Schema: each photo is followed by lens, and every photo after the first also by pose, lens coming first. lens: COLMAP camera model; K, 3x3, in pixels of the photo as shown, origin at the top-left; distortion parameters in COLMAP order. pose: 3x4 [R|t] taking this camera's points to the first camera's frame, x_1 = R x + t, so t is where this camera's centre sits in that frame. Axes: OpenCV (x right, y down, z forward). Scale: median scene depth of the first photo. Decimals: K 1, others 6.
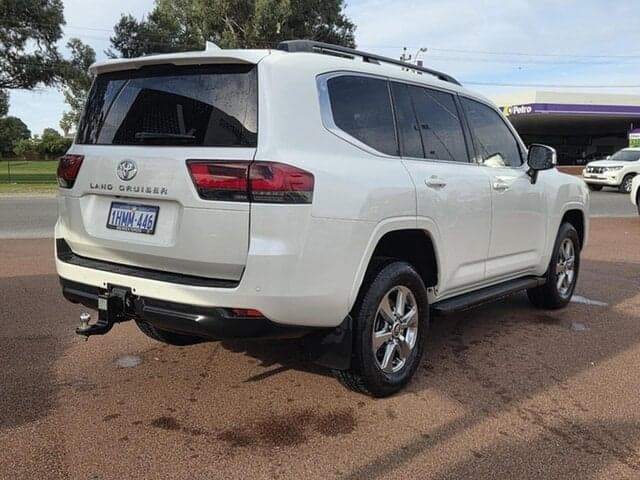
lens RADIAL K [[768.5, 0, 335.2], [0, 768.5, 240.4], [0, 0, 1]] dist [0.012026, 0.004896]
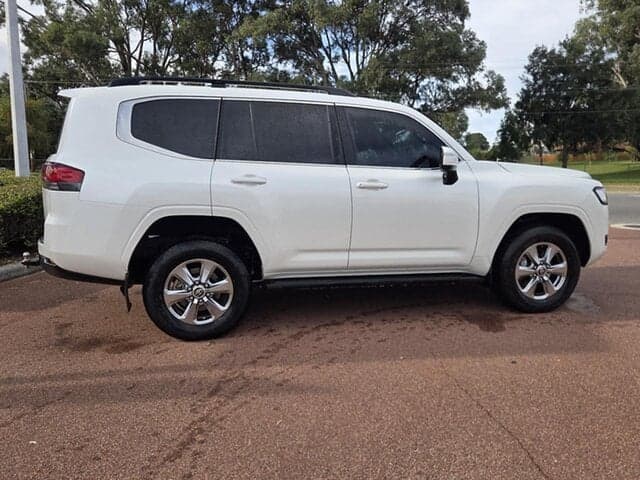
lens RADIAL K [[589.7, 0, 297.5], [0, 589.7, 240.6], [0, 0, 1]] dist [0.006451, -0.003322]
pose [[0.728876, 0.077821, -0.680208, 0.125252], [-0.061467, 0.996945, 0.048193, -0.004170], [0.681881, 0.006684, 0.731433, 0.054627]]
